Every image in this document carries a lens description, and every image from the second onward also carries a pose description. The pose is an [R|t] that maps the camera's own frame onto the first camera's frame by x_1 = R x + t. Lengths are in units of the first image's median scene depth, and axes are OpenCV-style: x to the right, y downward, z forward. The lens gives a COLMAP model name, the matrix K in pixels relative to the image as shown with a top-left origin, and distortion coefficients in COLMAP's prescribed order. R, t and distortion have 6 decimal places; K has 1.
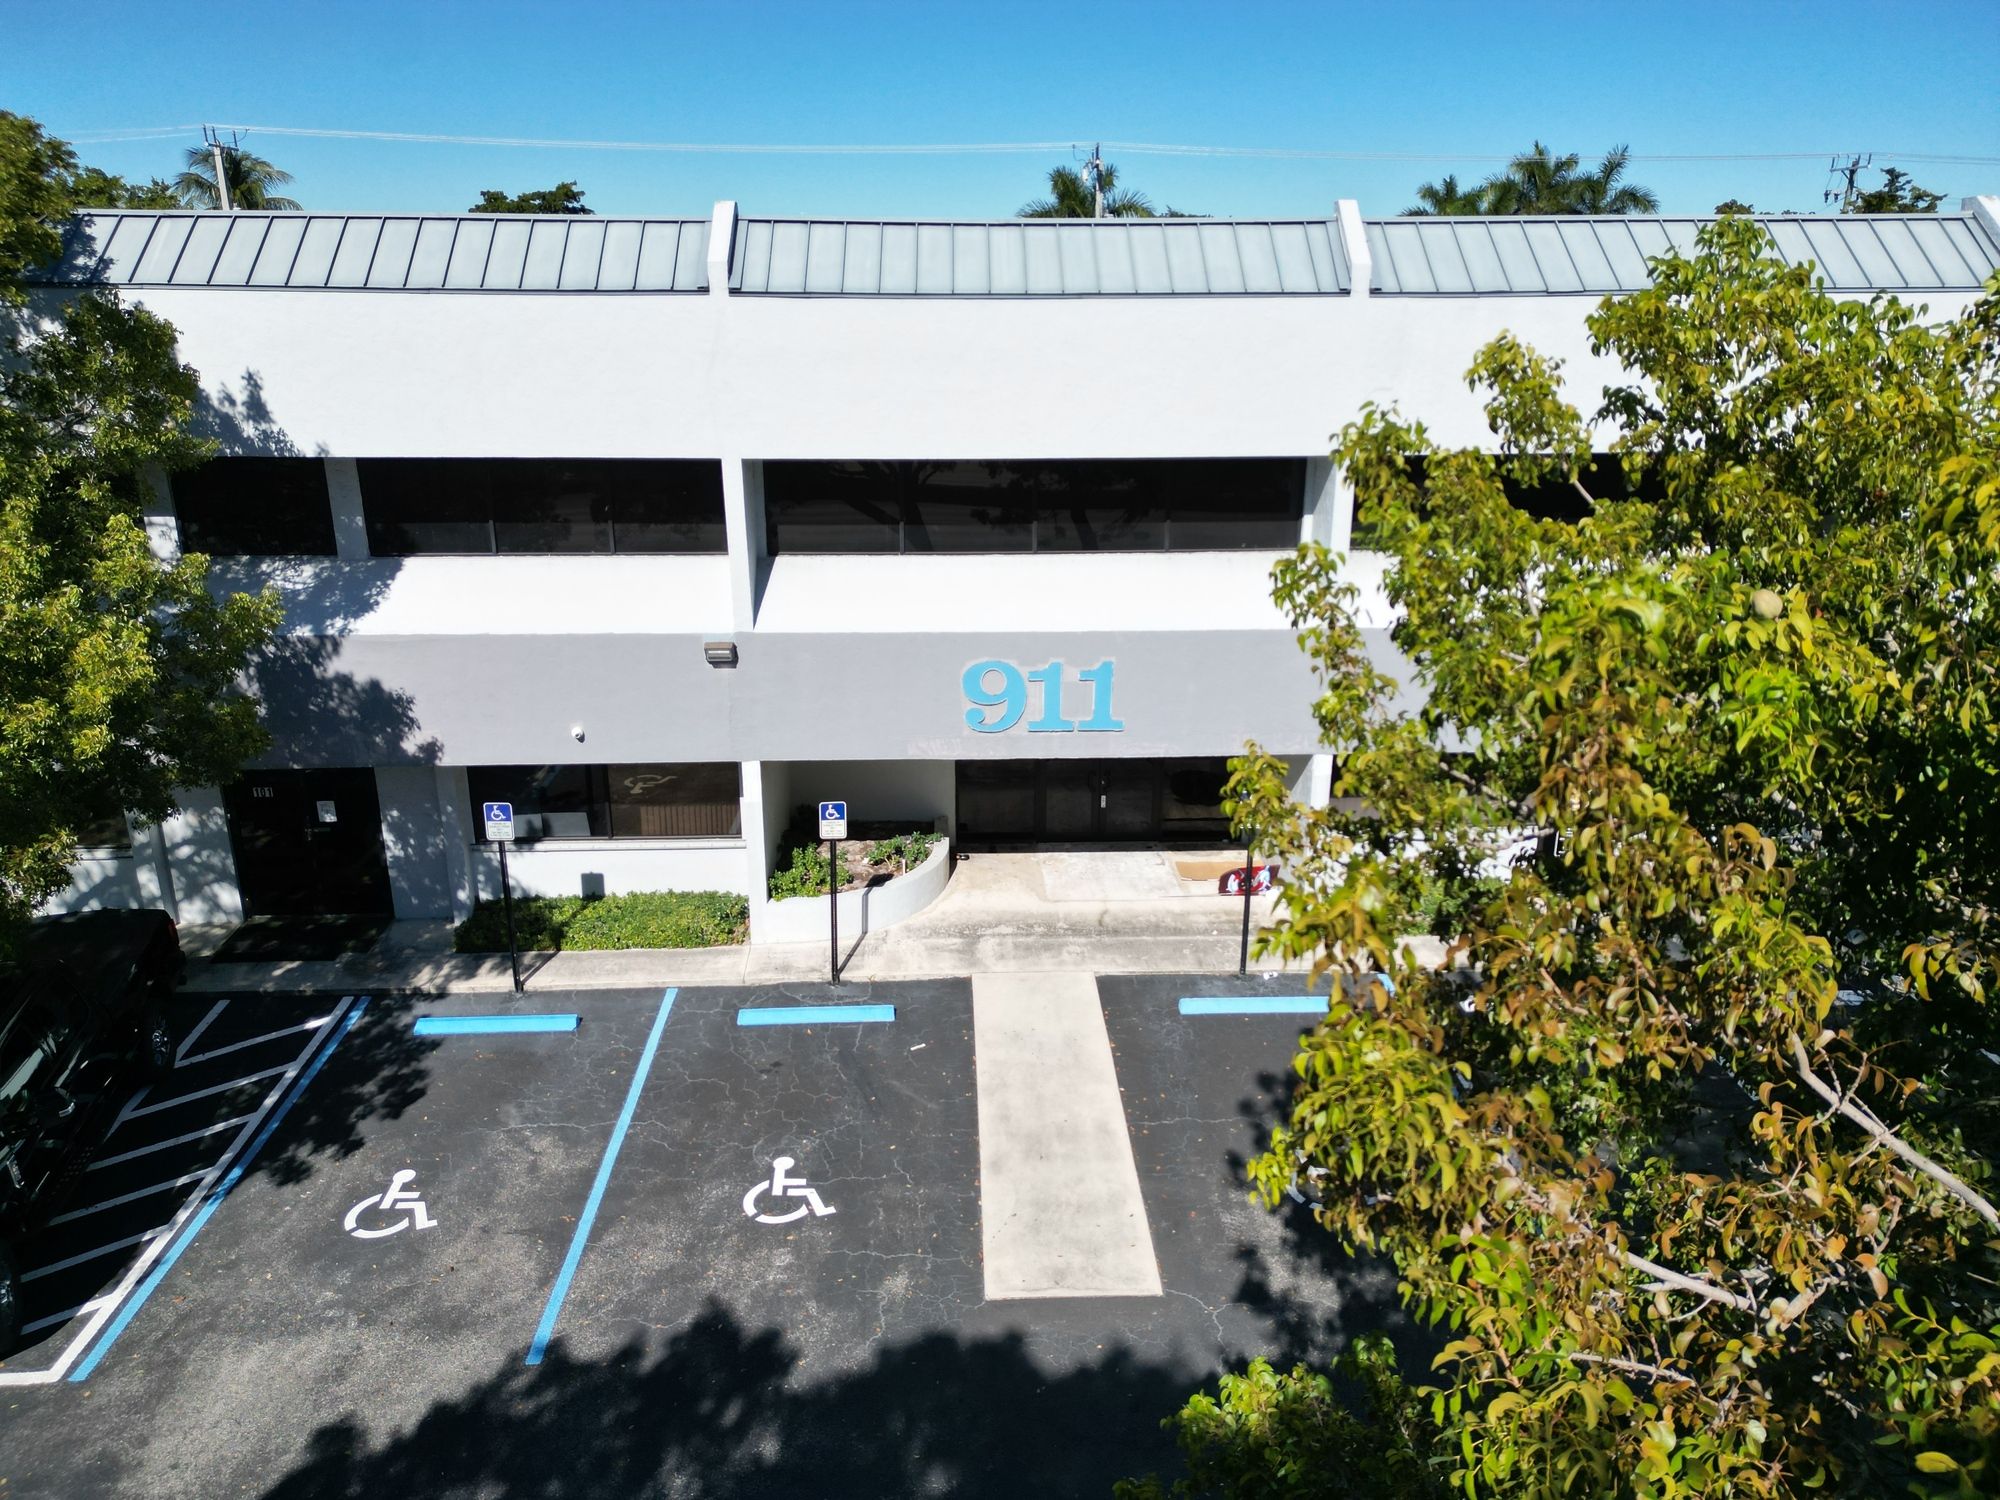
lens RADIAL K [[1396.7, 0, 1000.0], [0, 1396.7, 750.0], [0, 0, 1]] dist [0.104180, -0.003041]
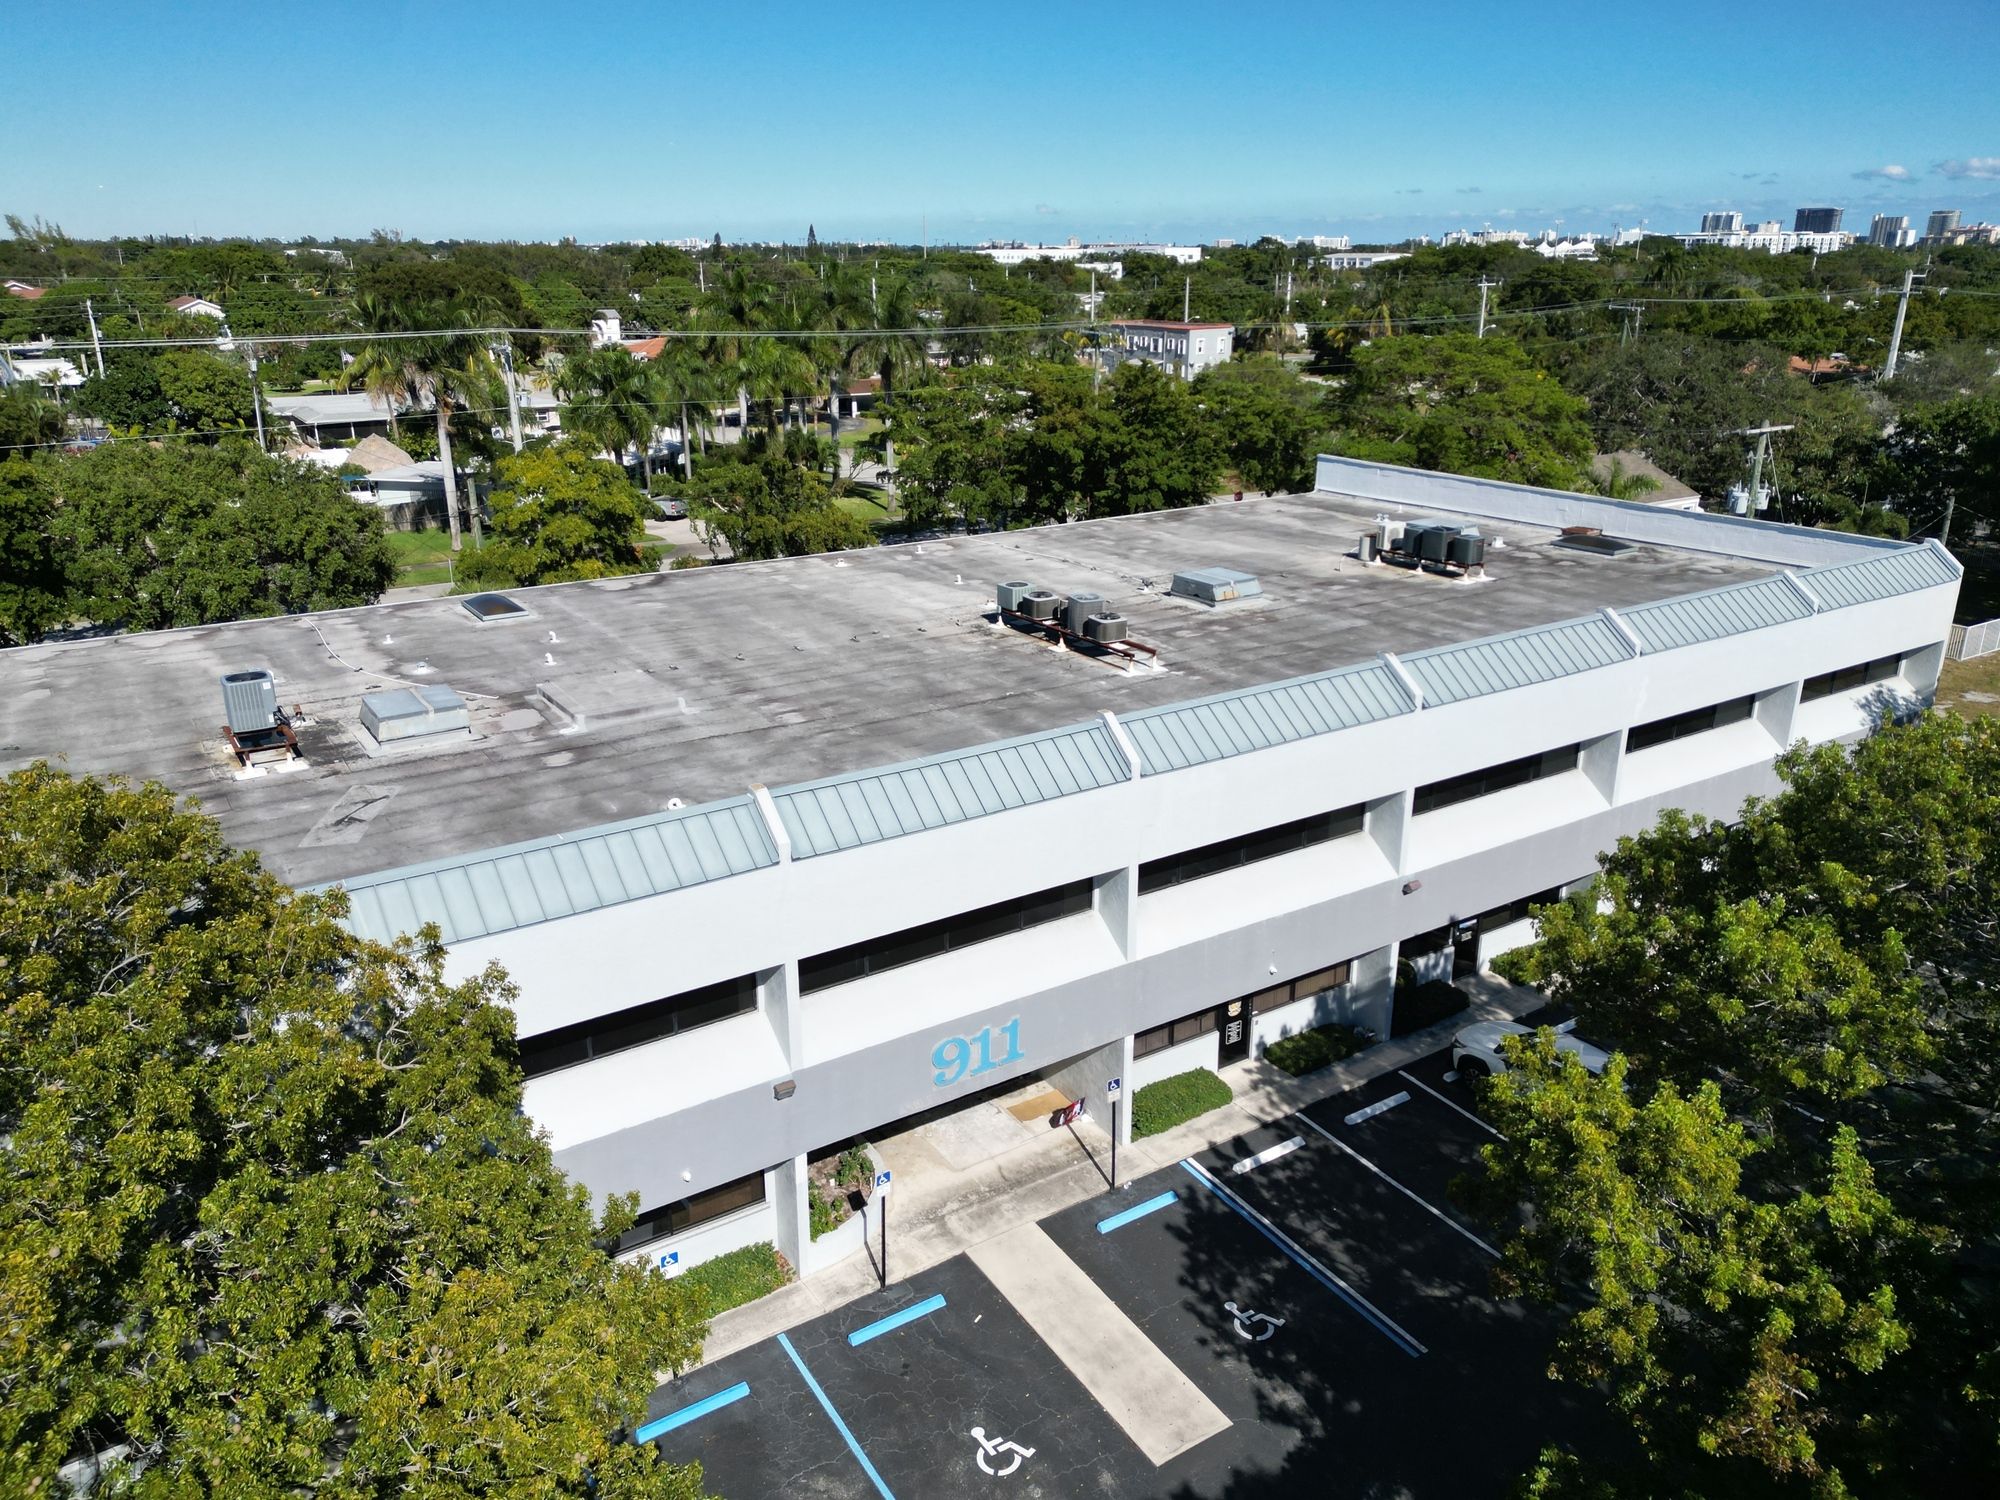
lens RADIAL K [[1435.5, 0, 991.5], [0, 1435.5, 760.9], [0, 0, 1]] dist [0.099391, -0.114122]
pose [[0.863262, -0.175016, 0.473443, -0.643200], [0.162649, 0.984384, 0.067324, -0.454527], [-0.477833, 0.018887, 0.878248, -0.368579]]
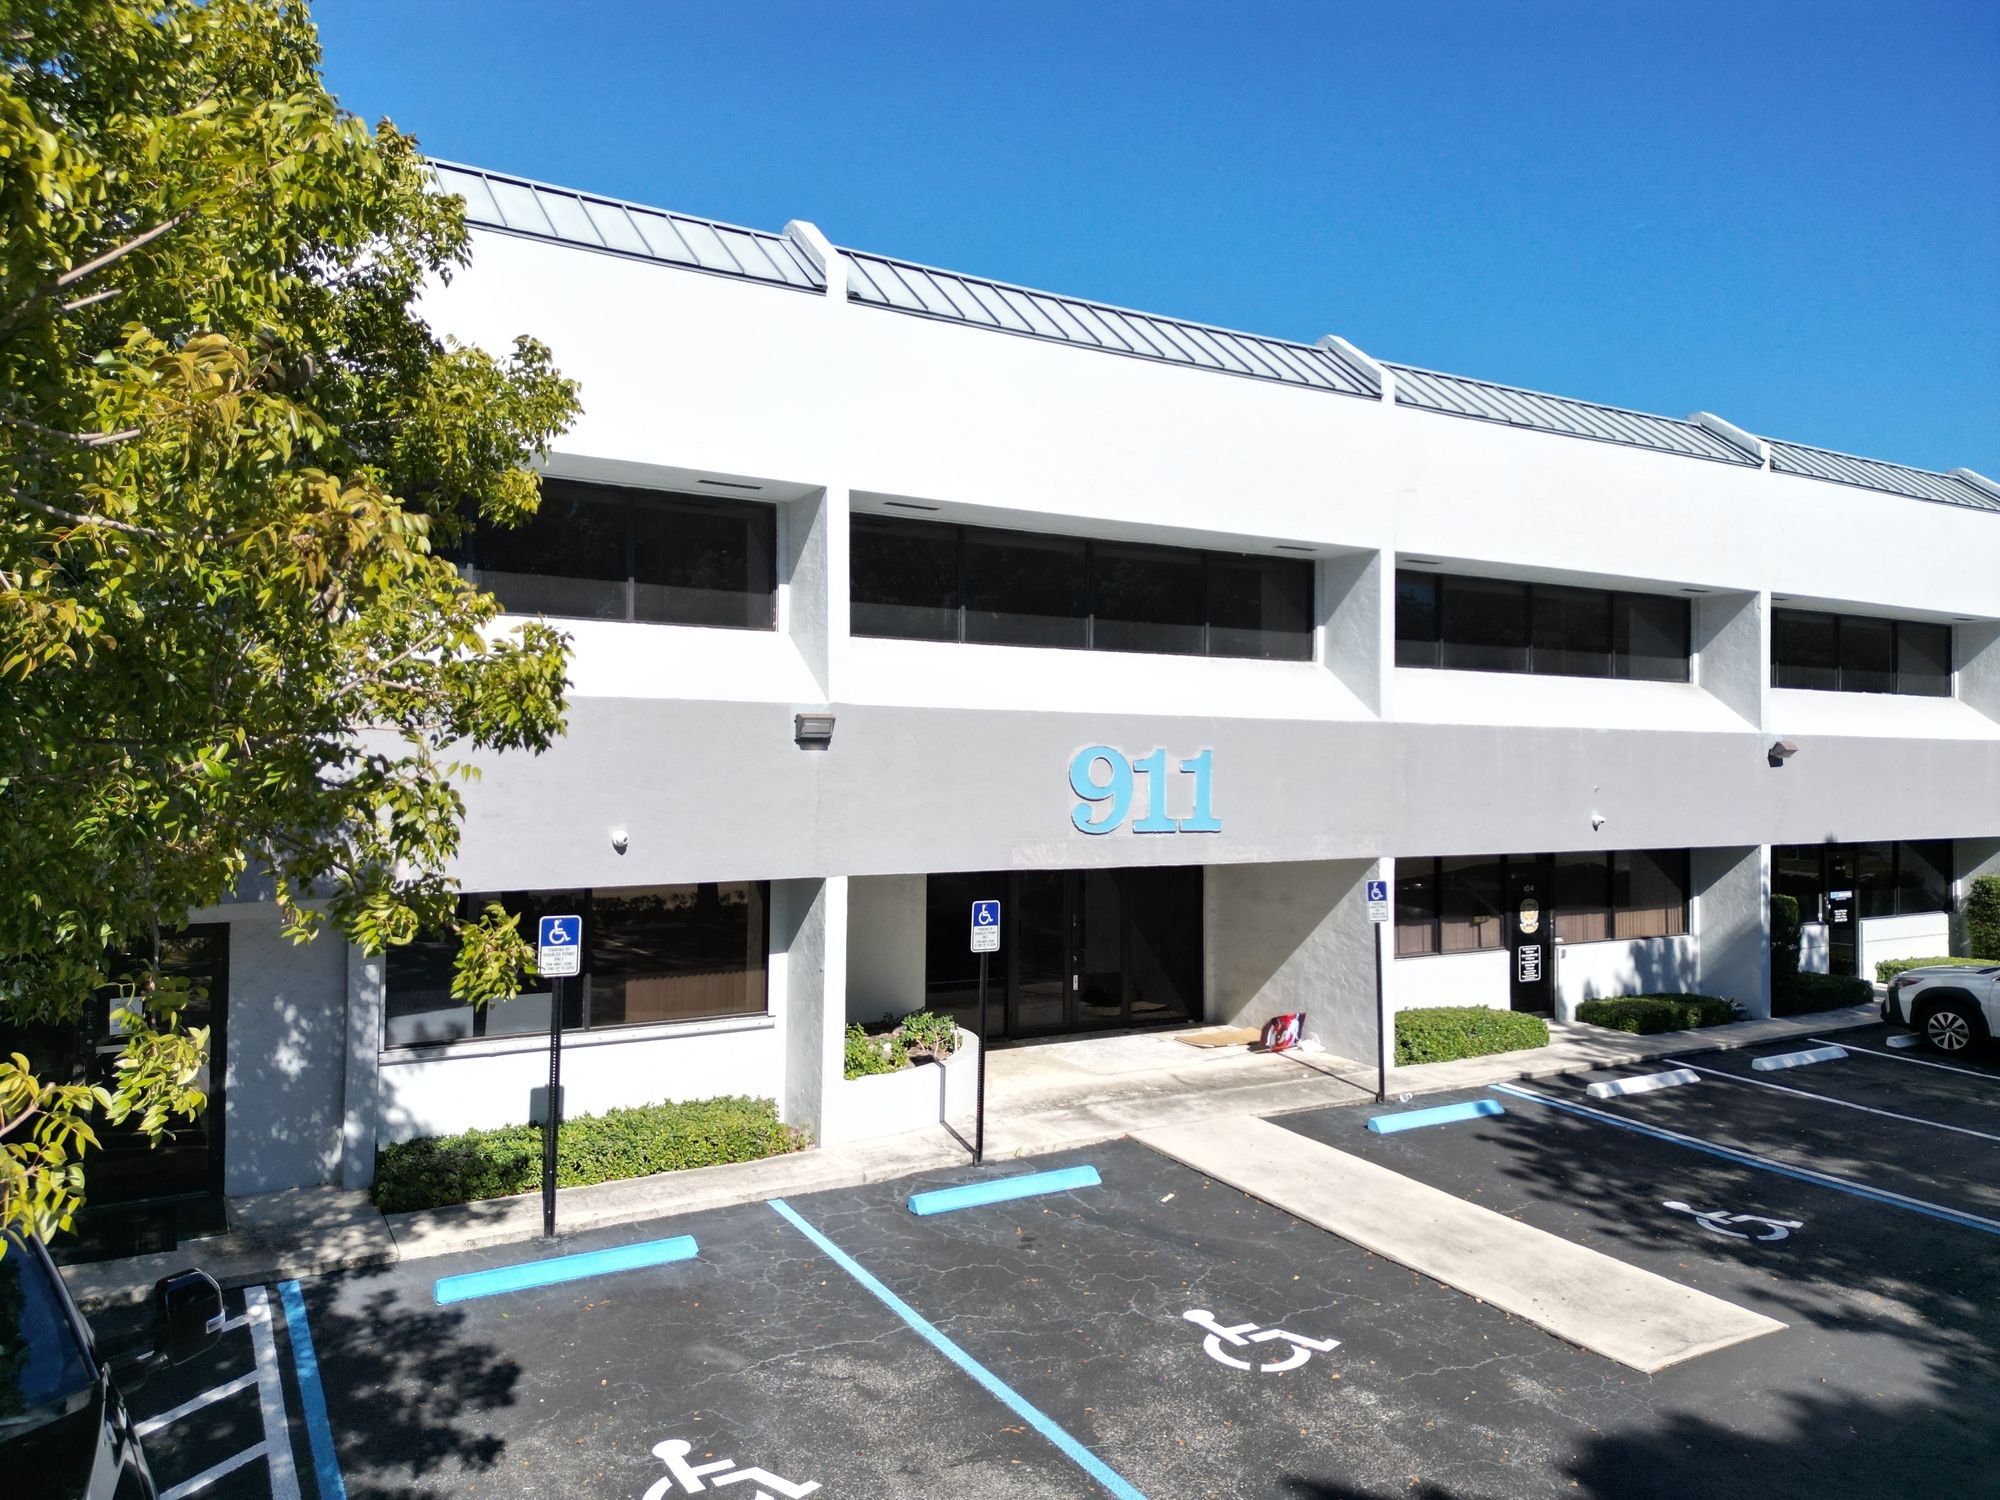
lens RADIAL K [[1411.1, 0, 995.0], [0, 1411.1, 749.3], [0, 0, 1]] dist [0.036261, -0.008073]
pose [[0.884343, 0.008967, 0.466752, -0.470744], [0.140881, 0.948077, -0.285137, 0.176657], [-0.445074, 0.317915, 0.837161, 0.309400]]
